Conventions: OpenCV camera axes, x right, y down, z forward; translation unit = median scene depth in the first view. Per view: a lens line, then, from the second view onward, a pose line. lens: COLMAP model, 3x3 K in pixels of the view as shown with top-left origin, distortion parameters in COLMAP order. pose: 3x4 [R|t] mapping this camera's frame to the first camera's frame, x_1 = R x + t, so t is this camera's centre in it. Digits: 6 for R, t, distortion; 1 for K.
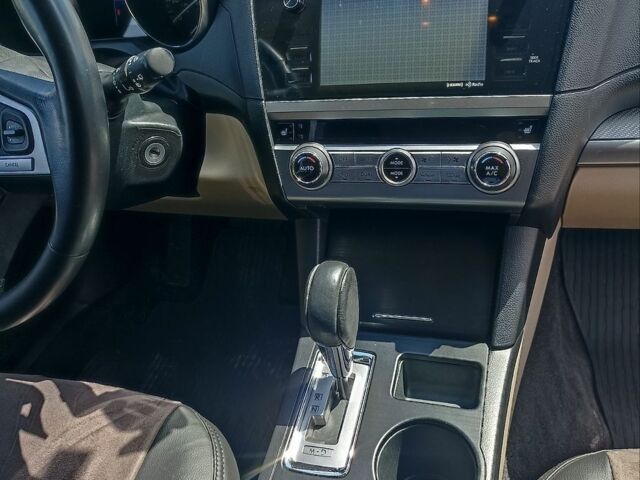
lens RADIAL K [[622.9, 0, 320.0], [0, 622.9, 240.0], [0, 0, 1]] dist [-0.000176, 0.010180]
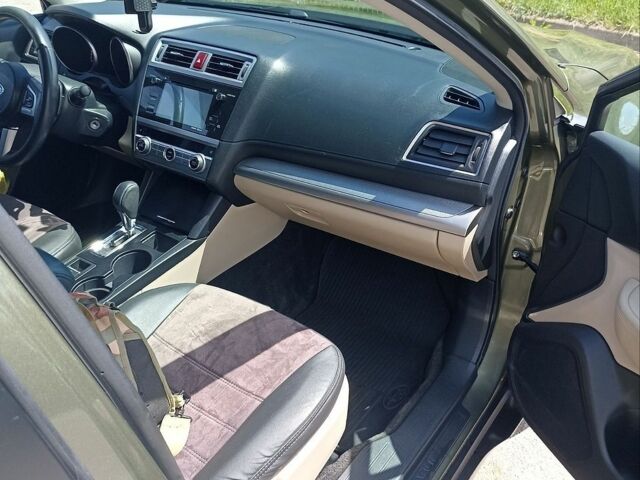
lens RADIAL K [[603.0, 0, 320.1], [0, 603.0, 232.6], [0, 0, 1]] dist [0.009063, -0.001915]
pose [[0.937989, 0.297181, -0.178494, 1.170299], [-0.307840, 0.950806, -0.034668, 0.077438], [0.159410, 0.087466, 0.983330, -1.209264]]
